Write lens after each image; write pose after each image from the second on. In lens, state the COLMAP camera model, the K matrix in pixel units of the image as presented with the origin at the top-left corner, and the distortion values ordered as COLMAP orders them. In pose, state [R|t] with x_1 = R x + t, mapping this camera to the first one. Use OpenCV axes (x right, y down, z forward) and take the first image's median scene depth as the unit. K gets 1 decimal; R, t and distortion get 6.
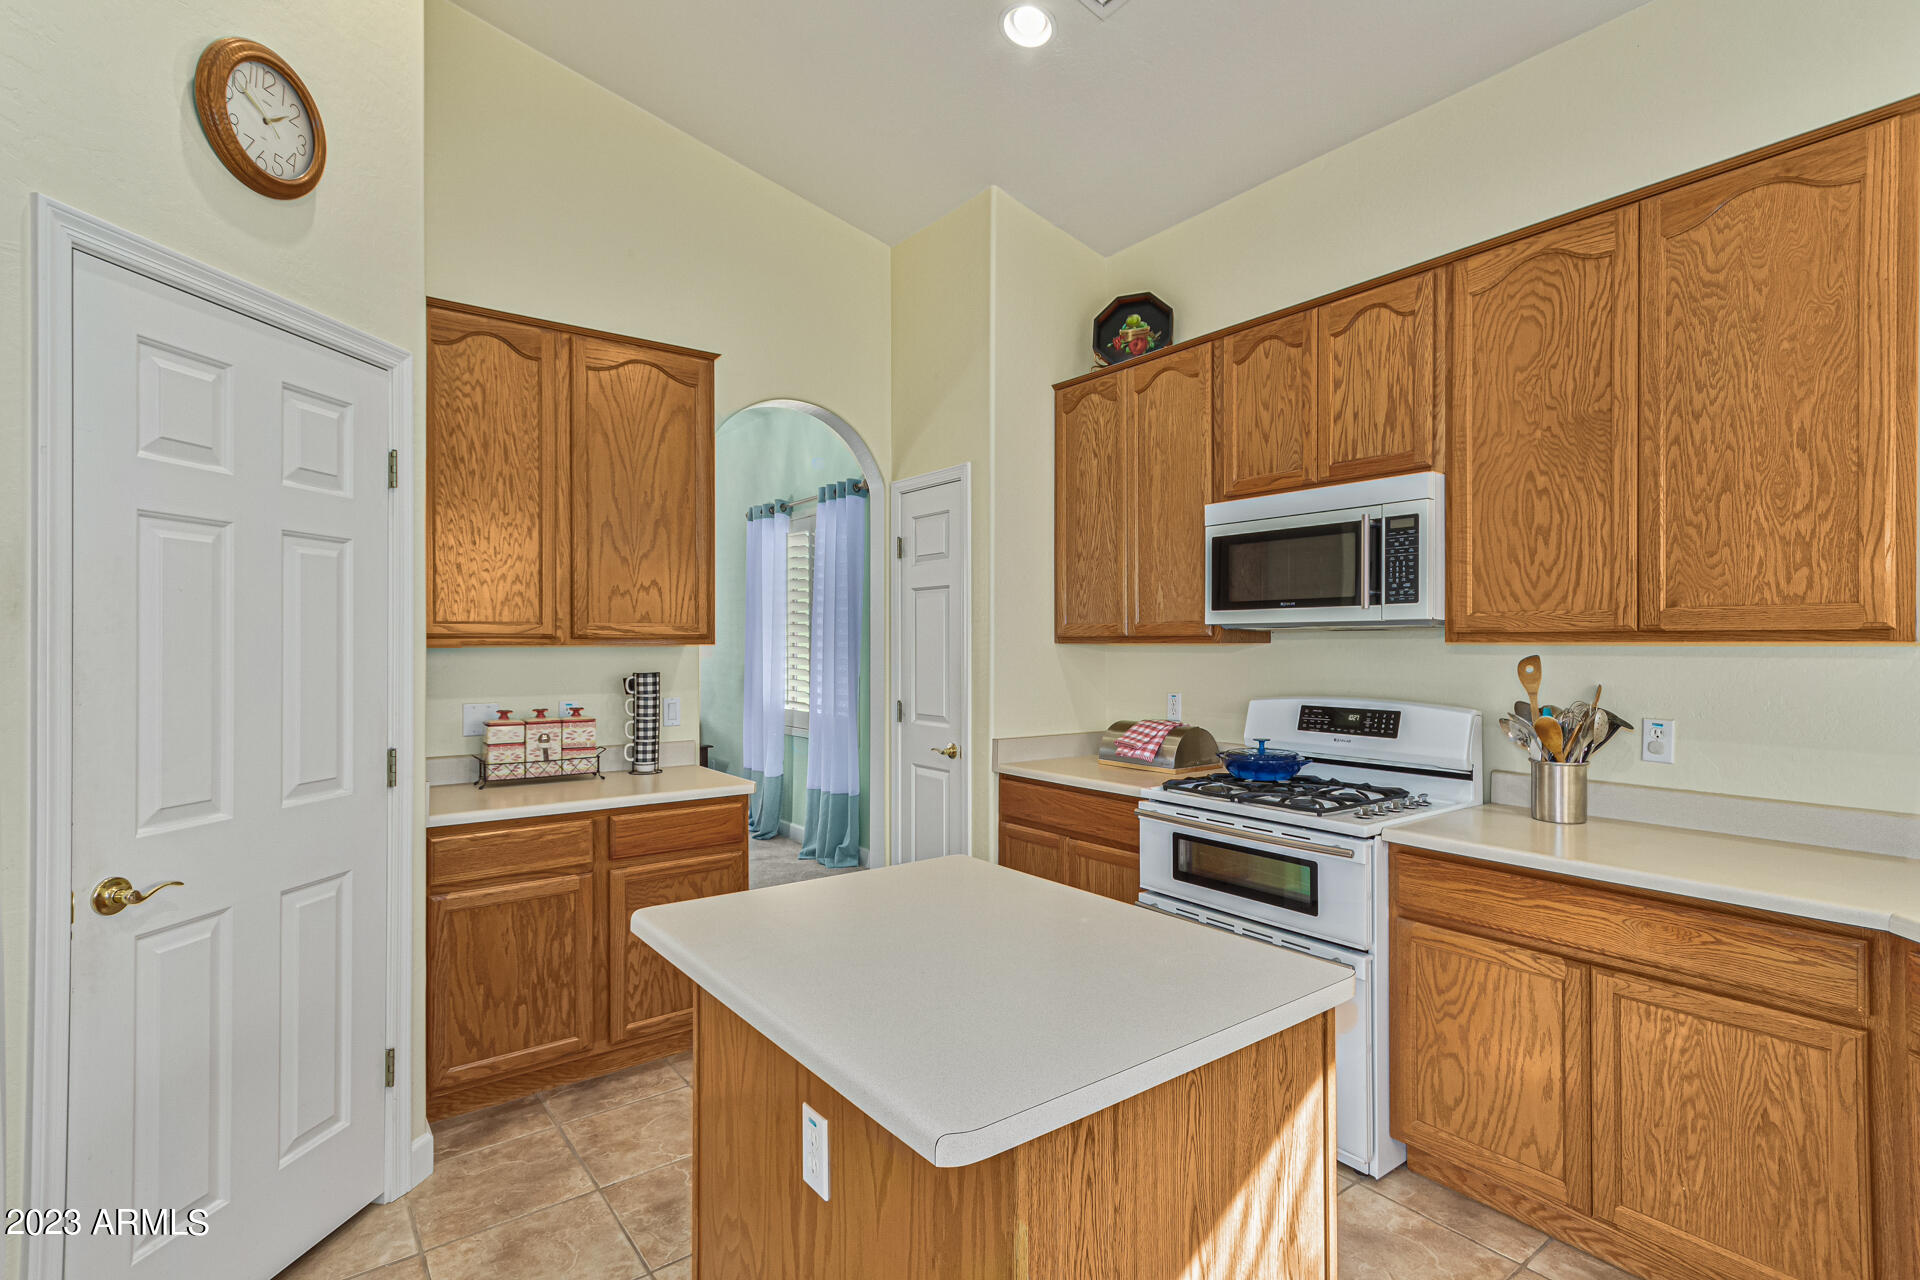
lens RADIAL K [[926.2, 0, 965.7], [0, 926.2, 645.9], [0, 0, 1]] dist [0.006062, 0.002349]
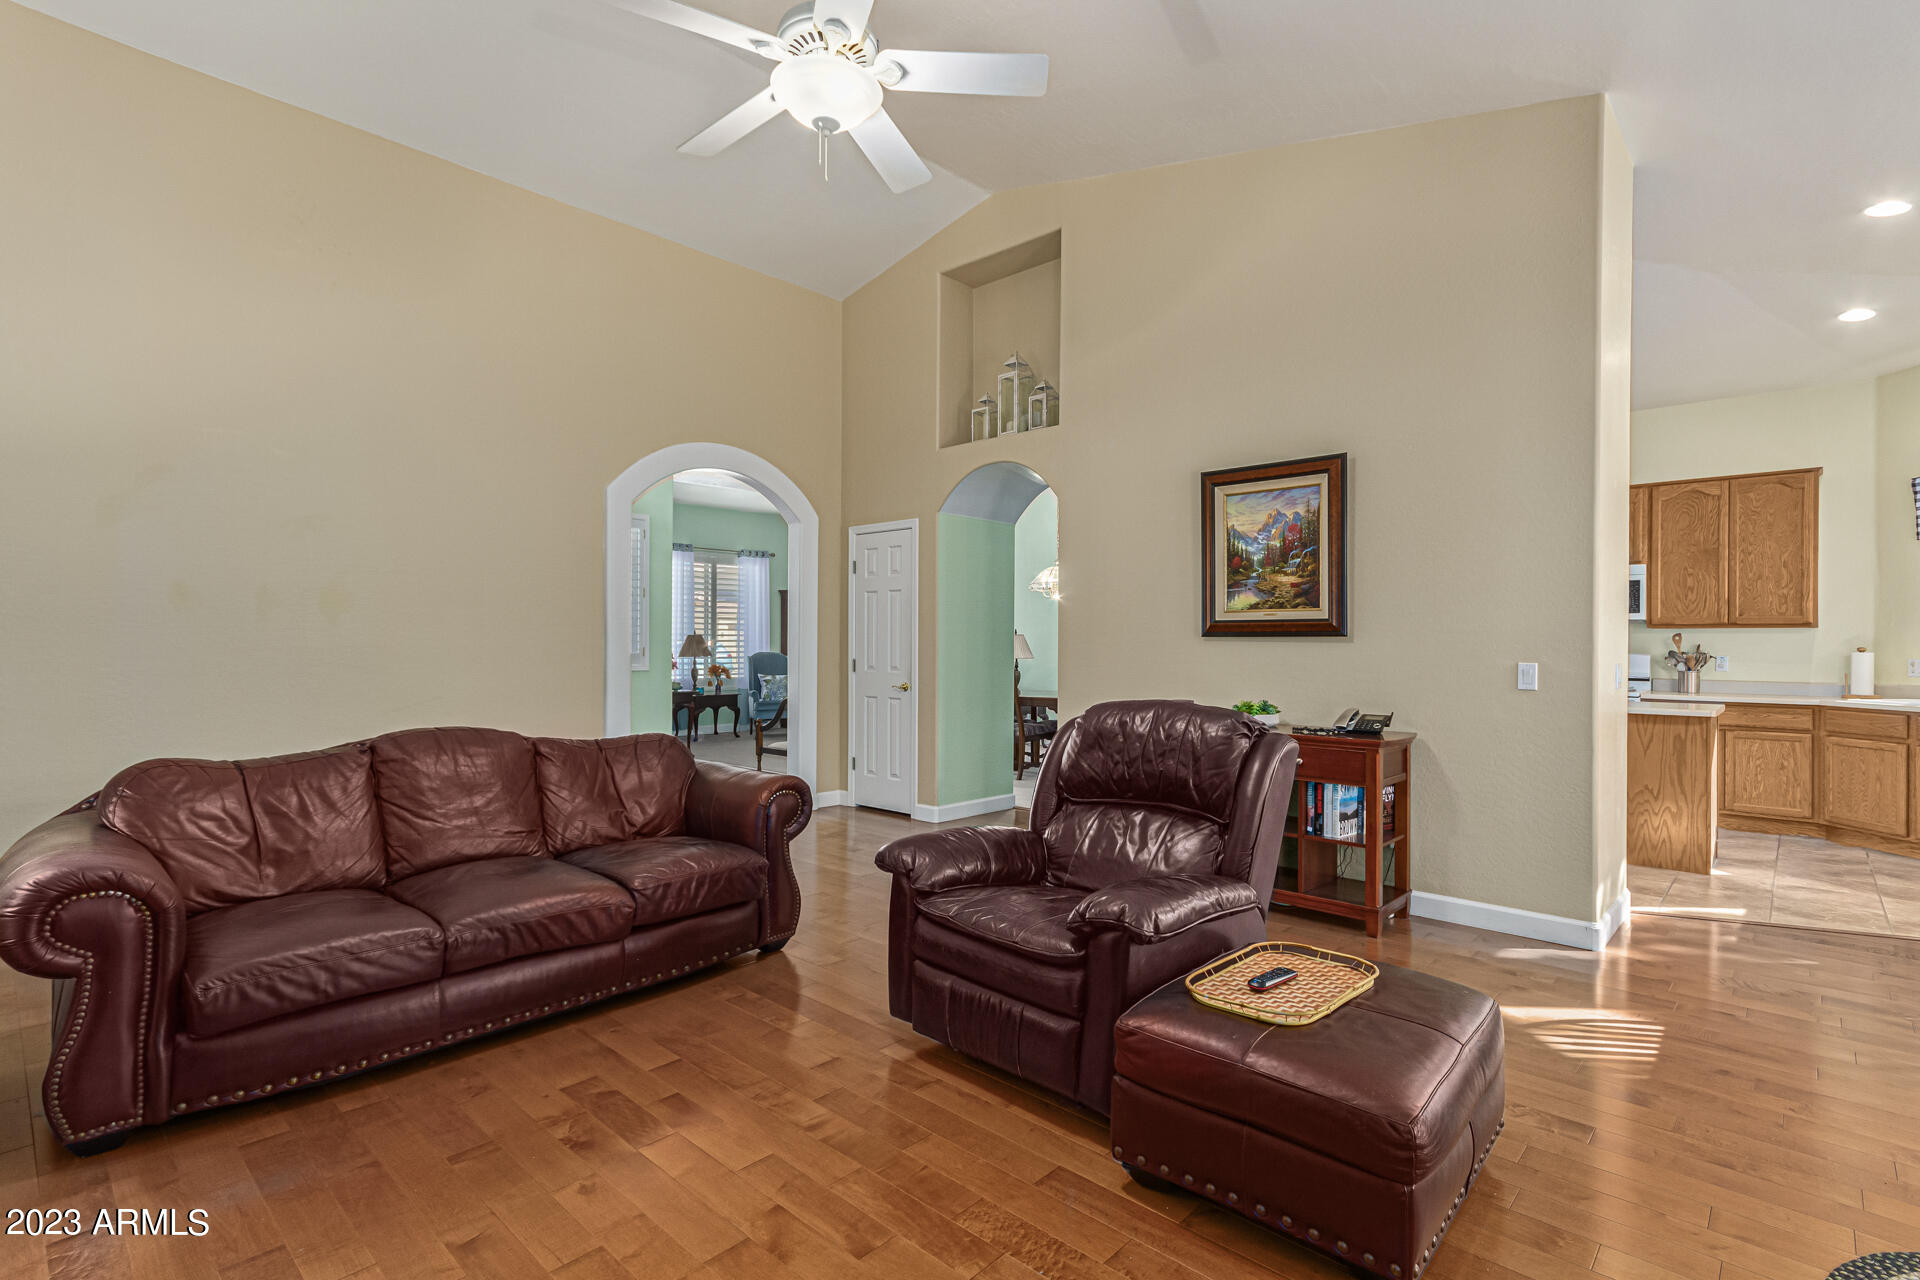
lens RADIAL K [[908.8, 0, 962.3], [0, 908.8, 642.4], [0, 0, 1]] dist [0.005217, 0.001634]
pose [[0.987903, 0.005029, 0.154991, -2.373655], [-0.005164, 0.999987, 0.000470, 0.059997], [-0.154986, -0.001265, 0.987916, -1.661921]]
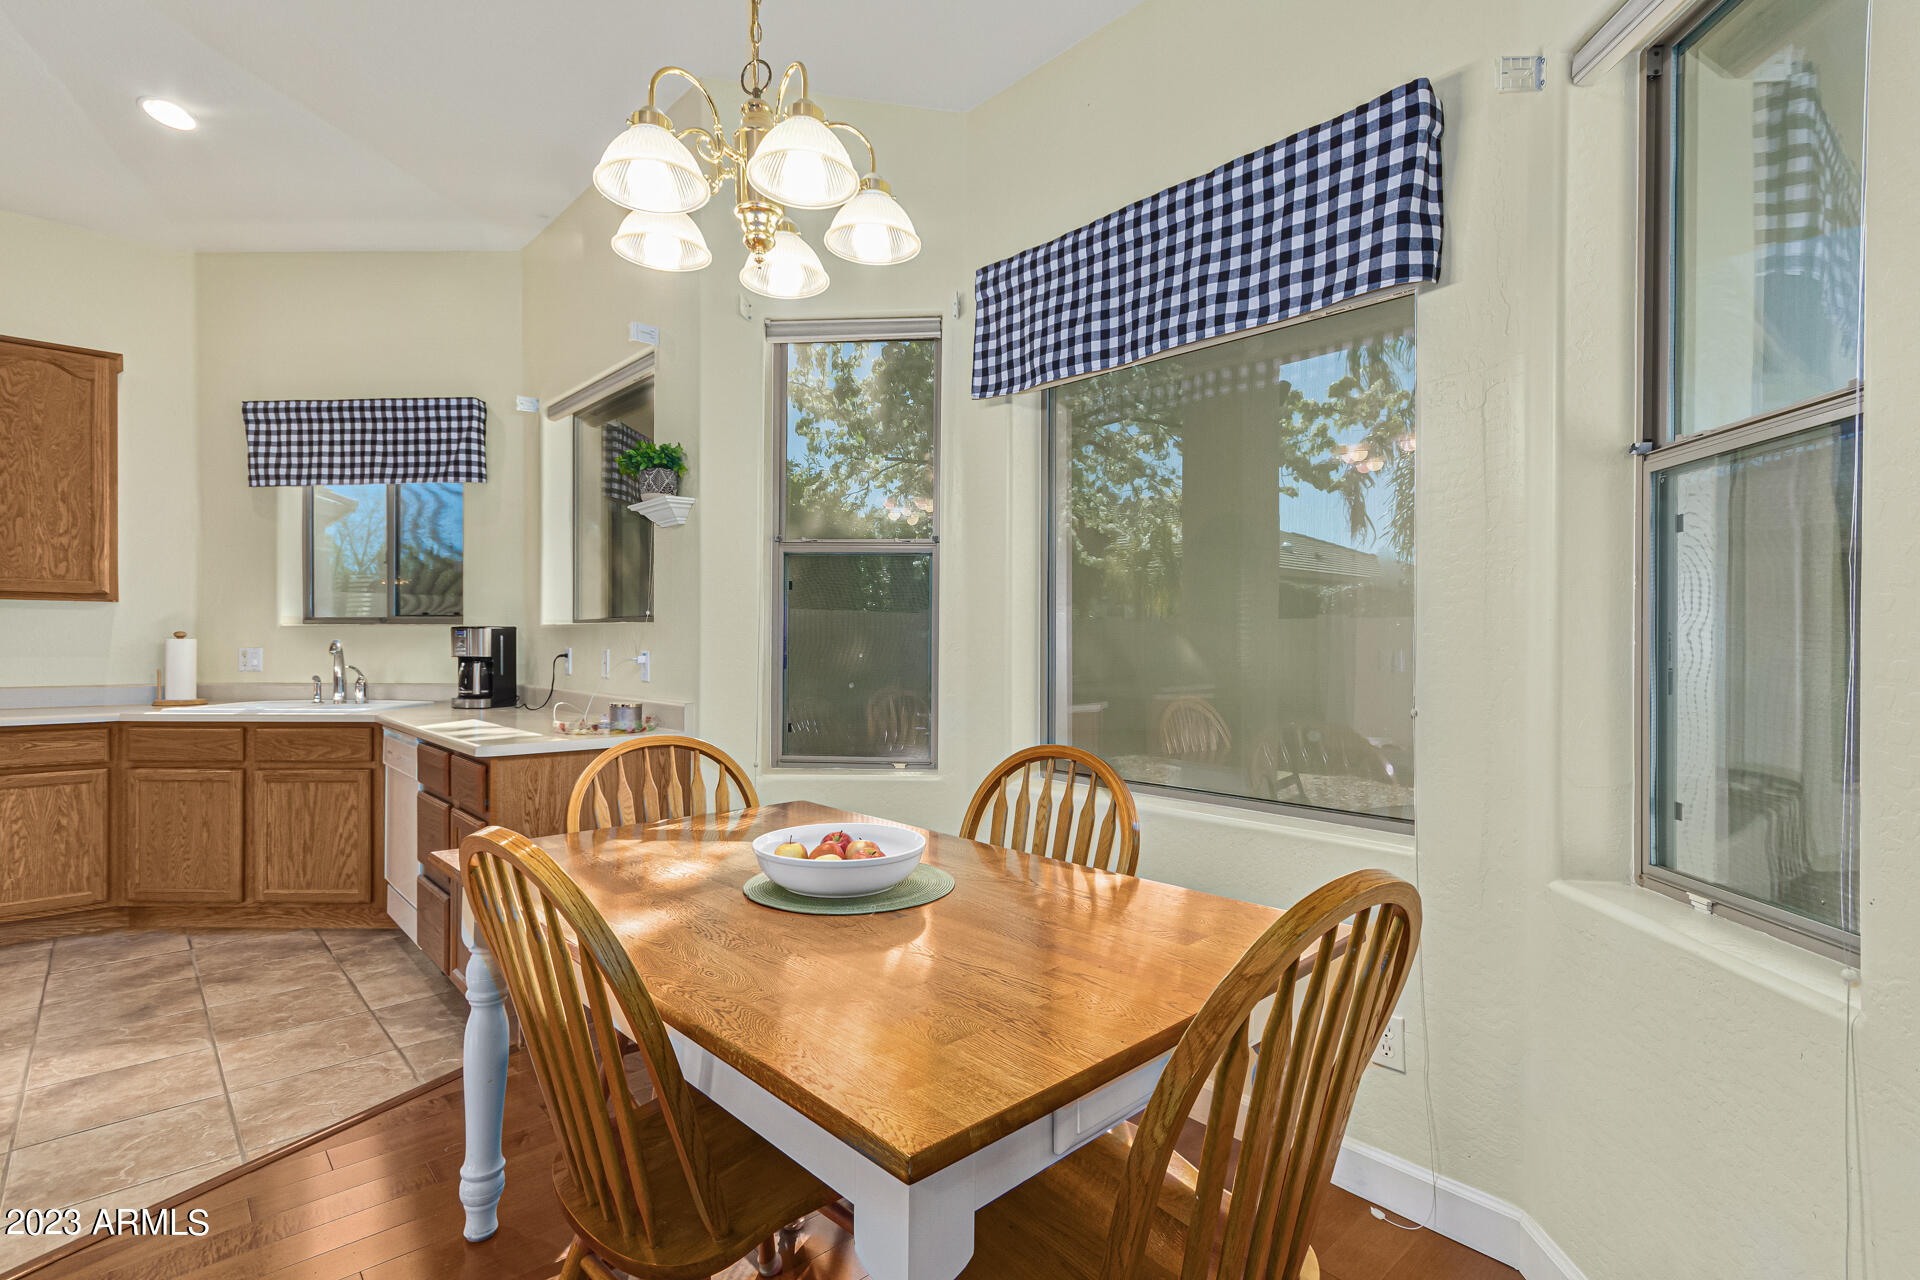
lens RADIAL K [[908.8, 0, 962.3], [0, 908.8, 642.4], [0, 0, 1]] dist [0.005217, 0.001634]
pose [[-0.077374, -0.005996, 0.996984, -1.193632], [-0.006463, 0.999964, 0.005512, 0.065372], [-0.996981, -0.006017, -0.077410, -0.761070]]
